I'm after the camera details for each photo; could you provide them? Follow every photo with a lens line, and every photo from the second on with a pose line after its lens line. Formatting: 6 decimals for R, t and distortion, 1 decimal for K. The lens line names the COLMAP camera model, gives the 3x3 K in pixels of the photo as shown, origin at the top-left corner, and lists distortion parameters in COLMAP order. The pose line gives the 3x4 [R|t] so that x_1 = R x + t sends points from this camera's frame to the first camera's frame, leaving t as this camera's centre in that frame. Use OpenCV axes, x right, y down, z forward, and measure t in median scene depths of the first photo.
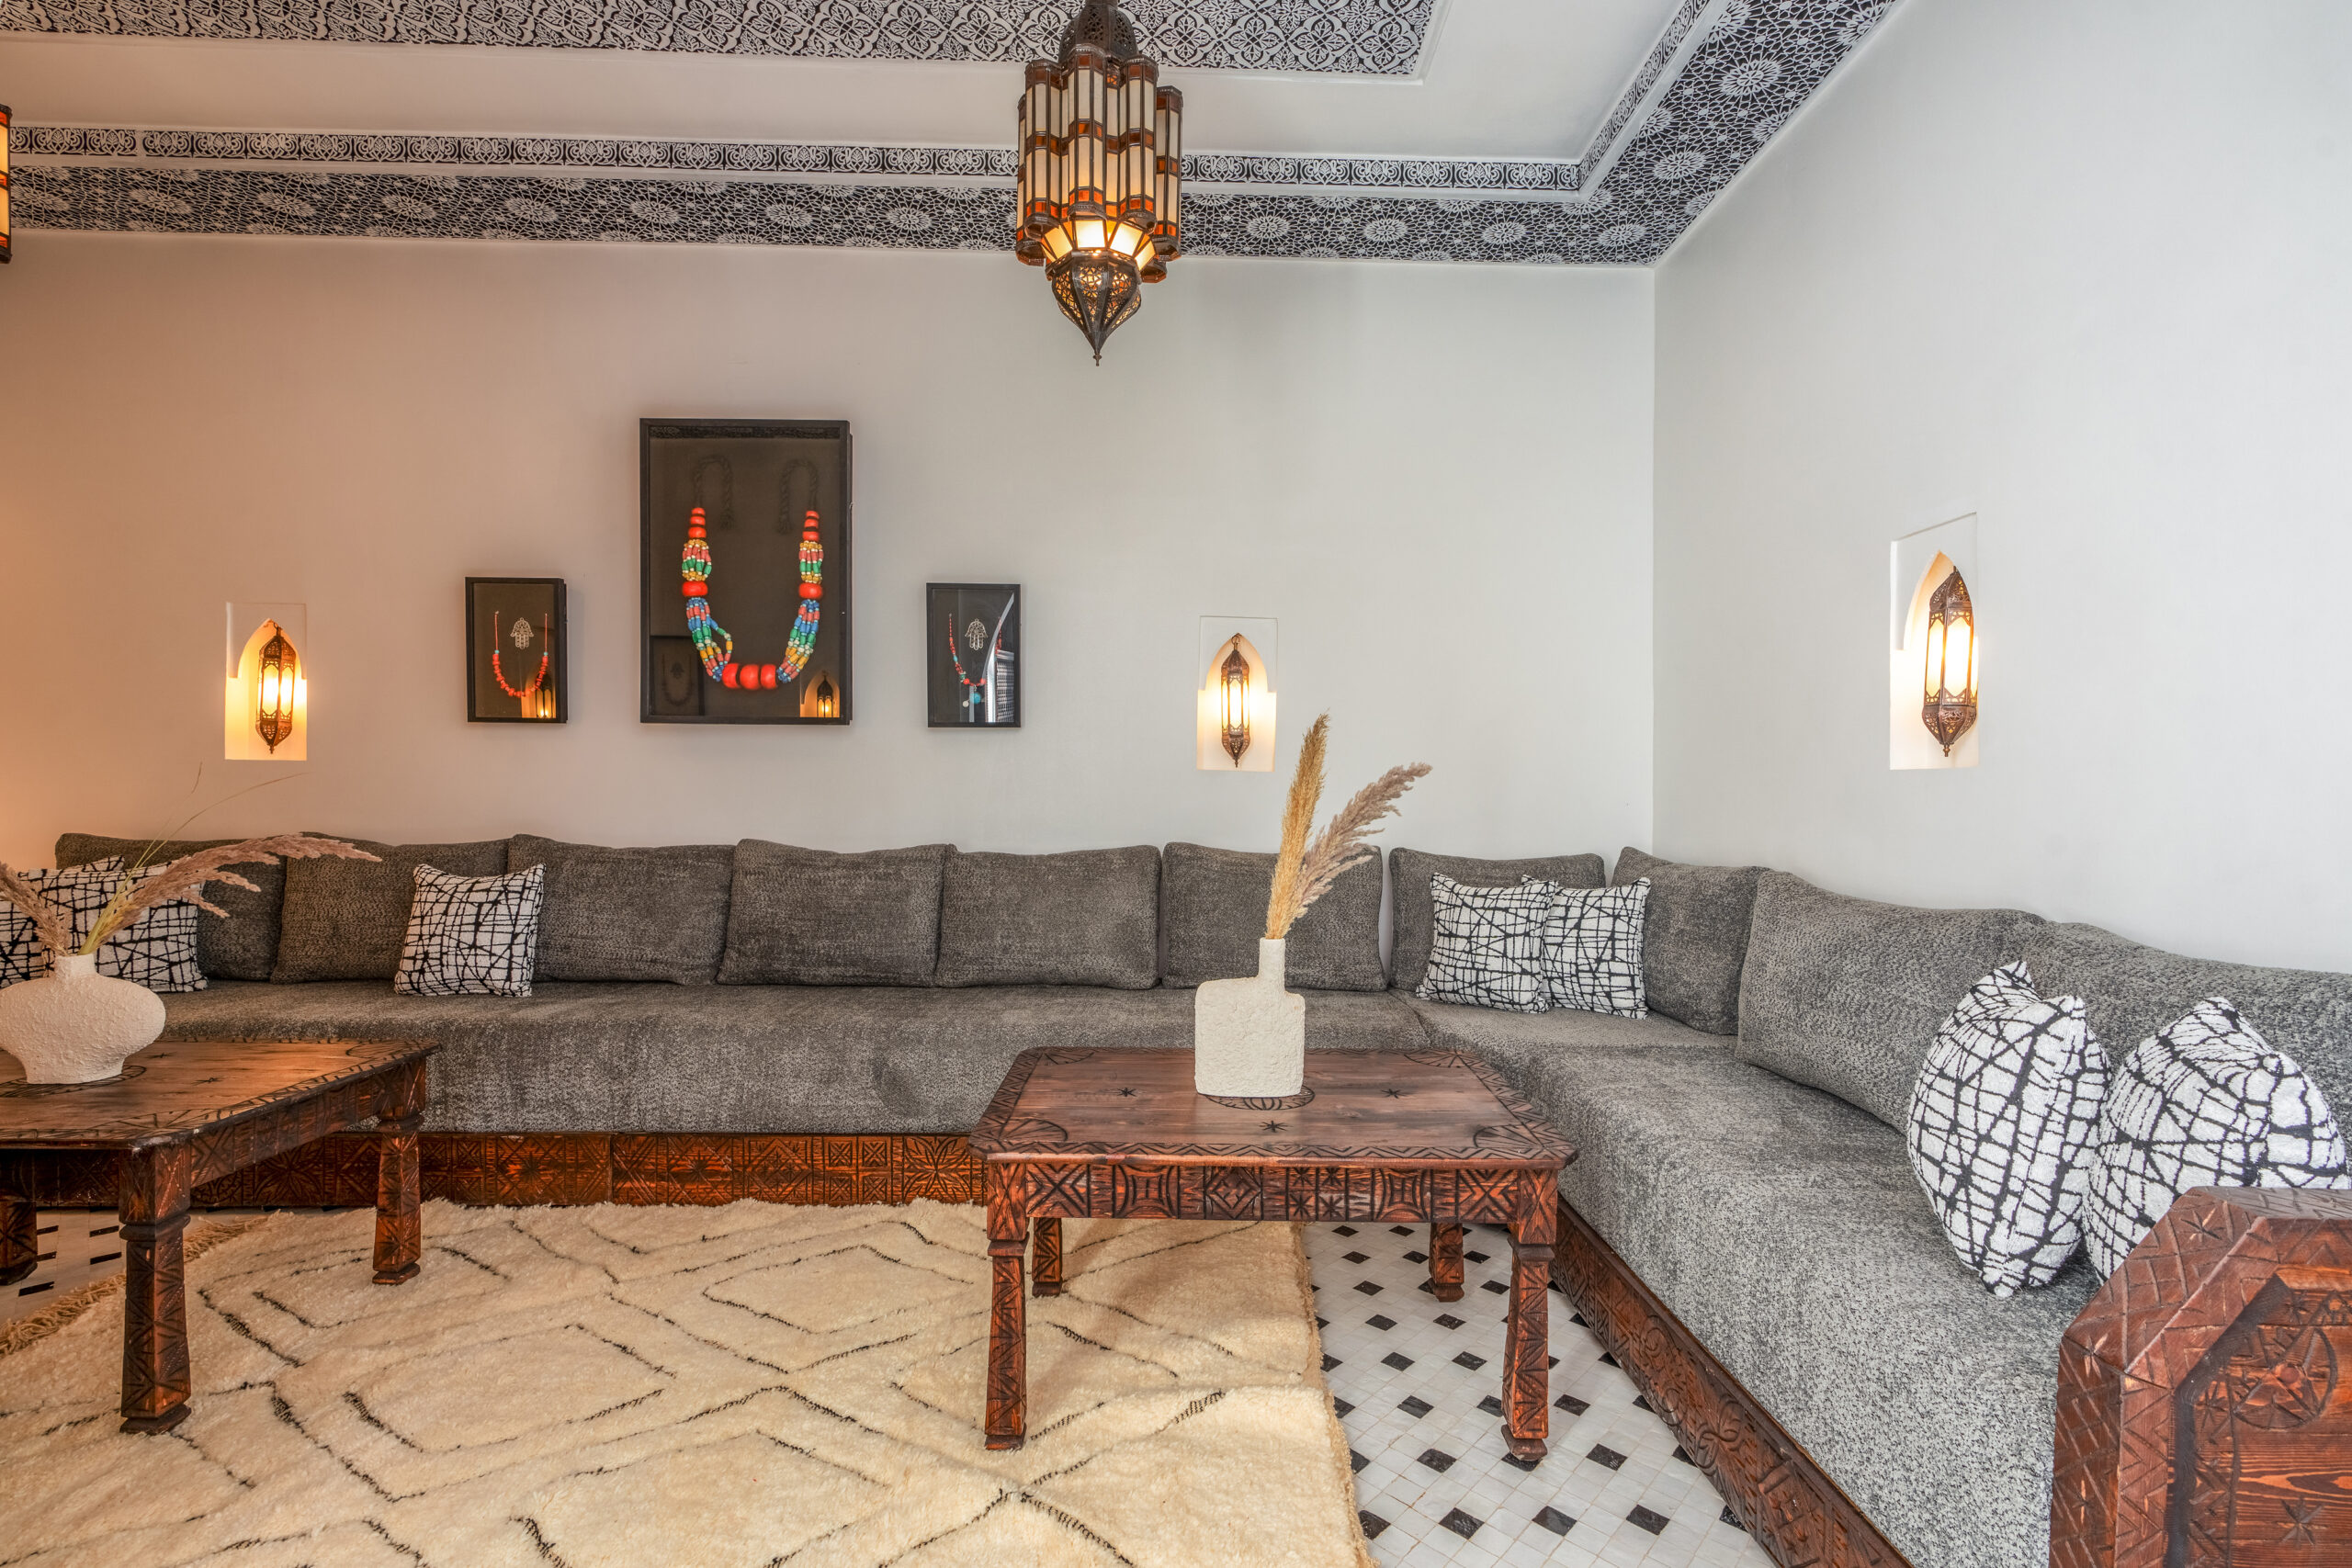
lens RADIAL K [[1072.9, 0, 1188.5], [0, 1072.9, 779.5], [0, 0, 1]] dist [-0.011796, 0.005047]
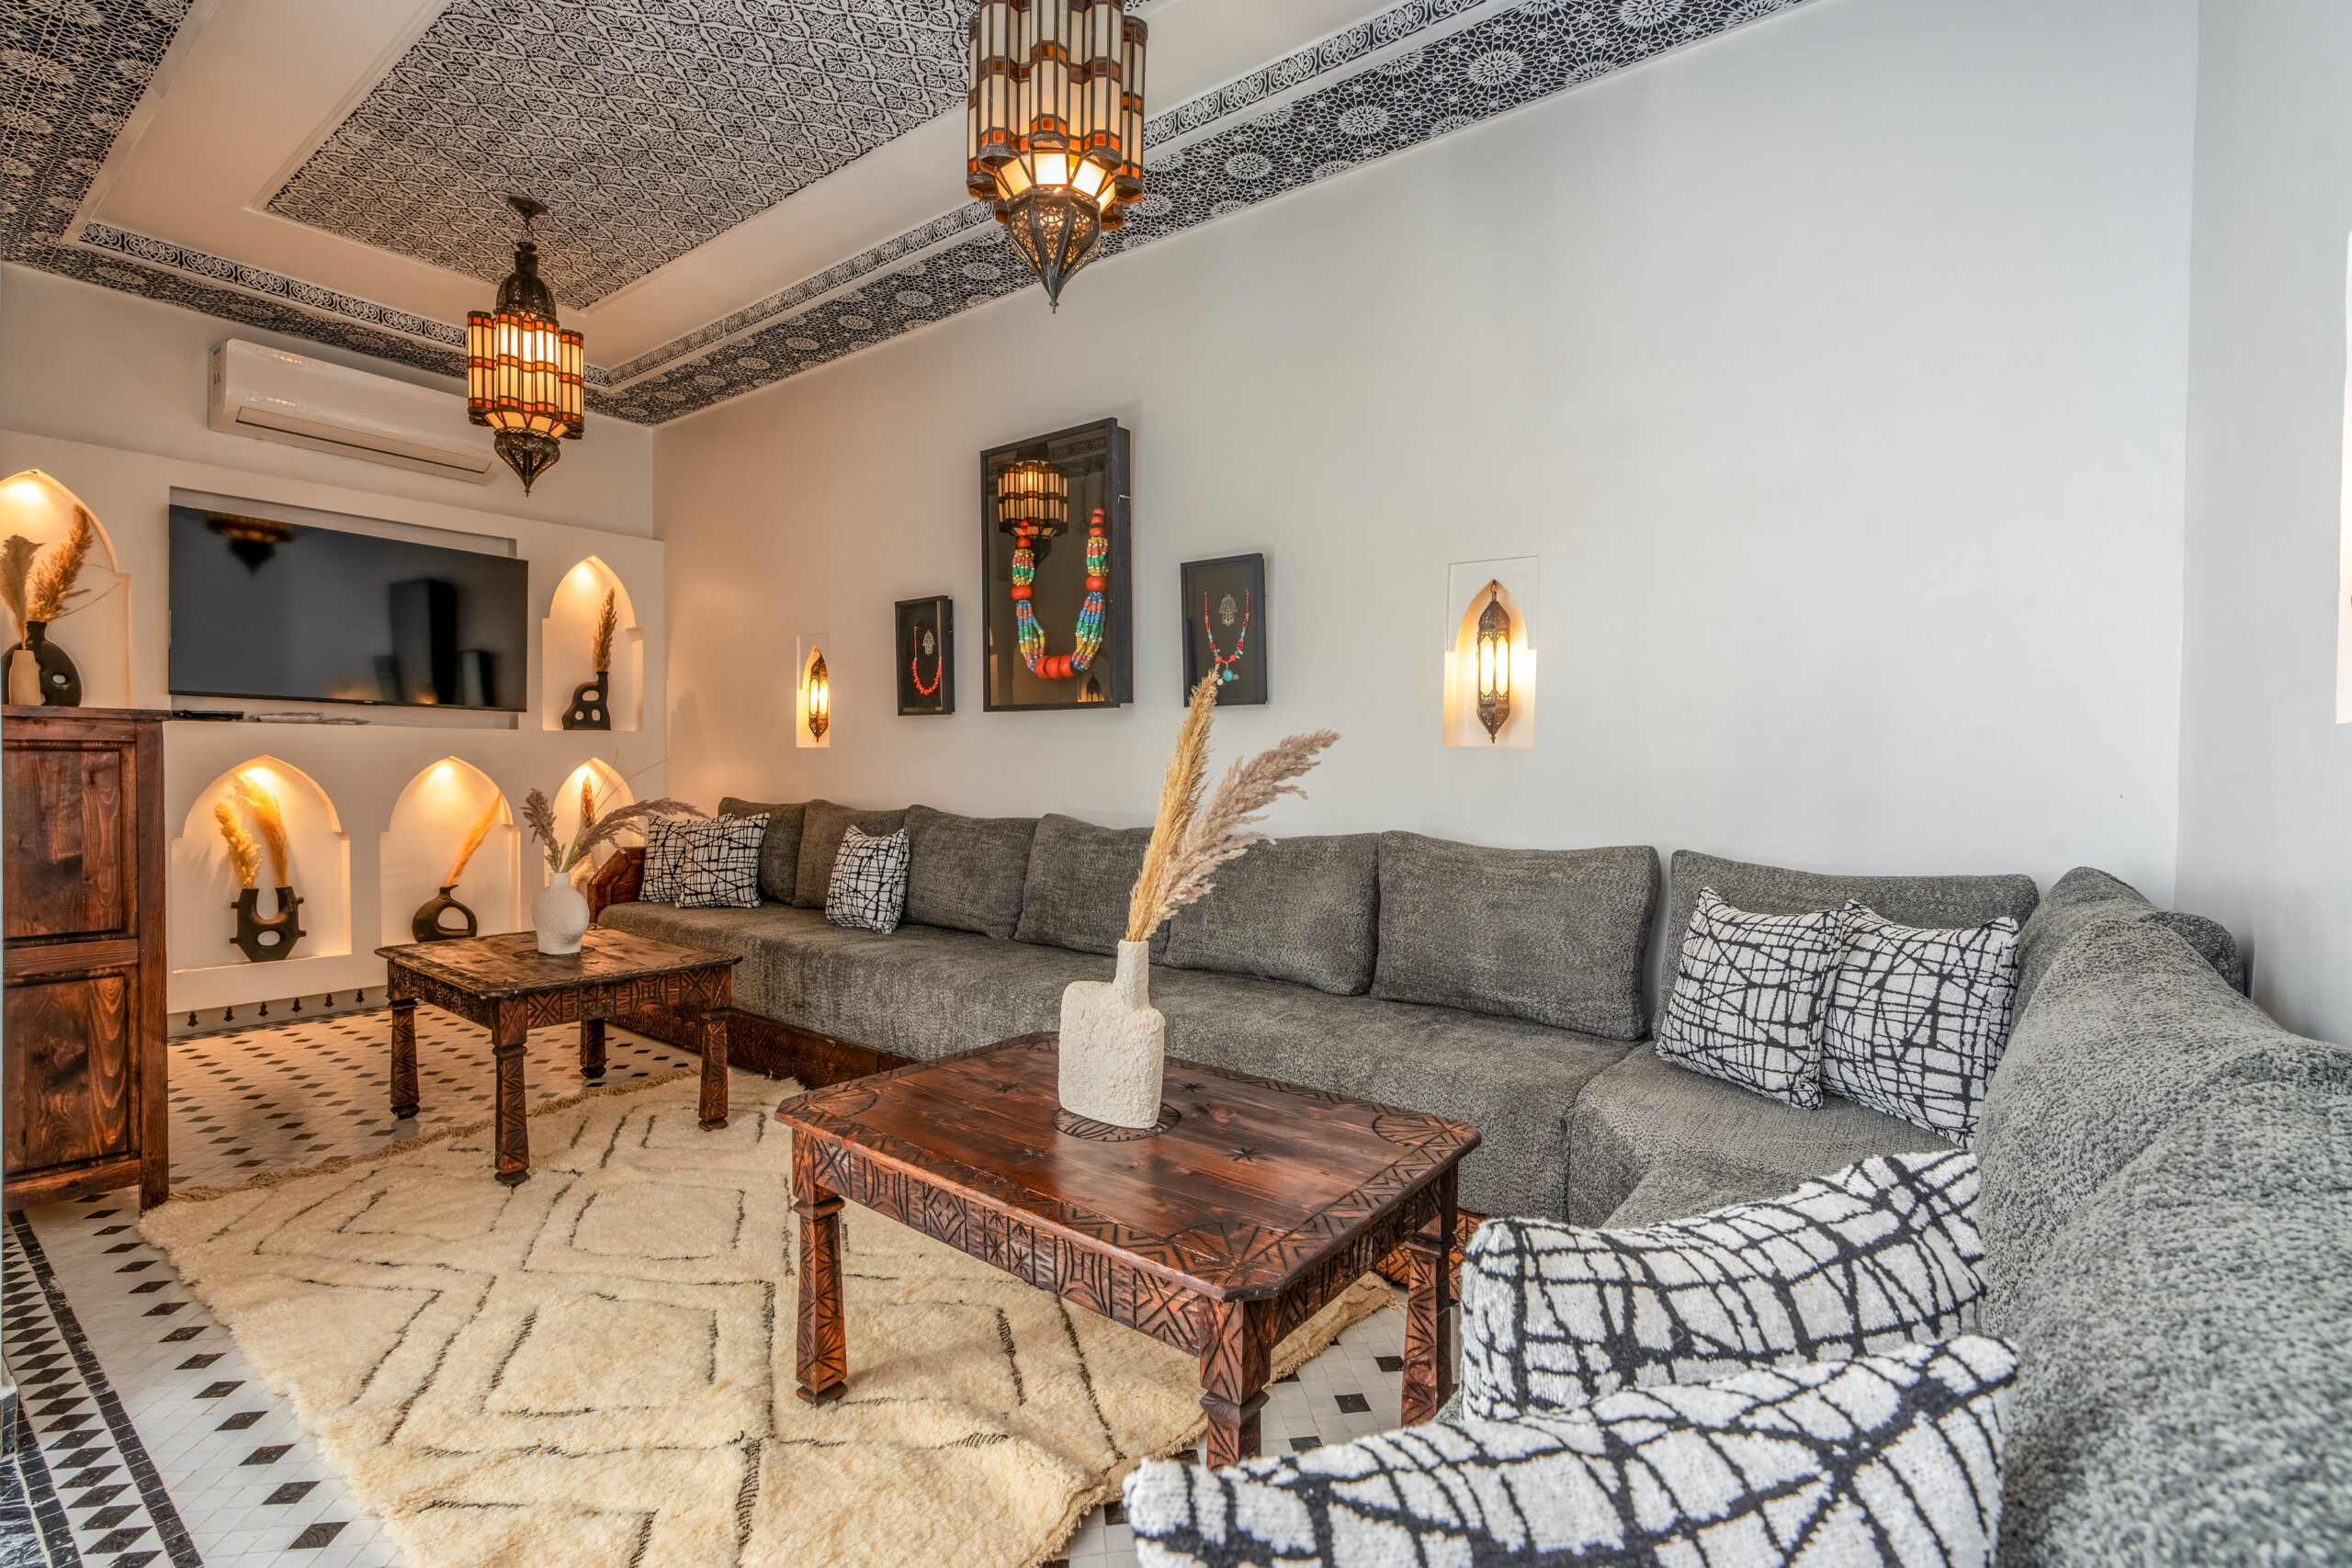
lens RADIAL K [[1064.0, 0, 1175.7], [0, 1064.0, 780.9], [0, 0, 1]] dist [-0.015651, 0.006616]
pose [[0.778727, 0.008349, -0.627307, 0.424326], [0.000203, 0.999908, 0.013560, 0.007602], [0.627363, -0.010687, 0.778654, 0.248025]]
